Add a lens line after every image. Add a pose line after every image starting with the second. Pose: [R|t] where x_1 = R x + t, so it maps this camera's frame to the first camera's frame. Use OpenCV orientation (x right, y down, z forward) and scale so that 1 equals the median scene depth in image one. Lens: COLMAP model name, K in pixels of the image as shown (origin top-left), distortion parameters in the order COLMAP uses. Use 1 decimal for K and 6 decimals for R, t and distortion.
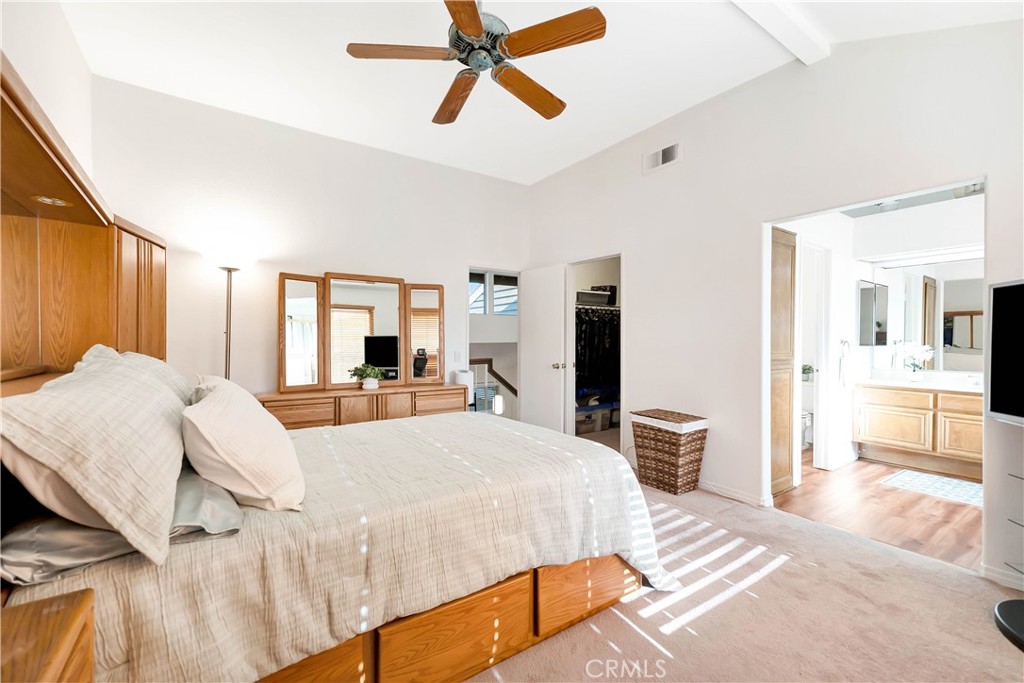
lens RADIAL K [[444.4, 0, 515.3], [0, 444.4, 338.2], [0, 0, 1]] dist [0.001154, 0.000008]
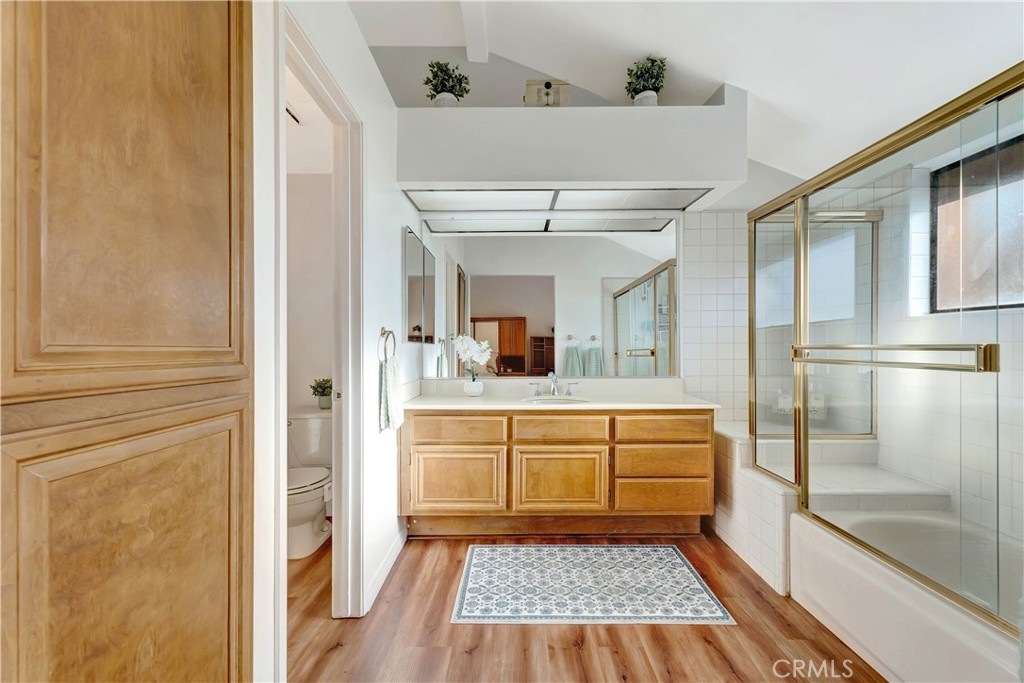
lens RADIAL K [[444.4, 0, 514.7], [0, 444.4, 344.7], [0, 0, 1]] dist [0.001154, 0.000008]
pose [[0.590798, -0.004004, 0.806809, 0.450164], [0.010287, 0.999944, -0.002571, 0.026710], [-0.806754, 0.009818, 0.590806, 0.626940]]
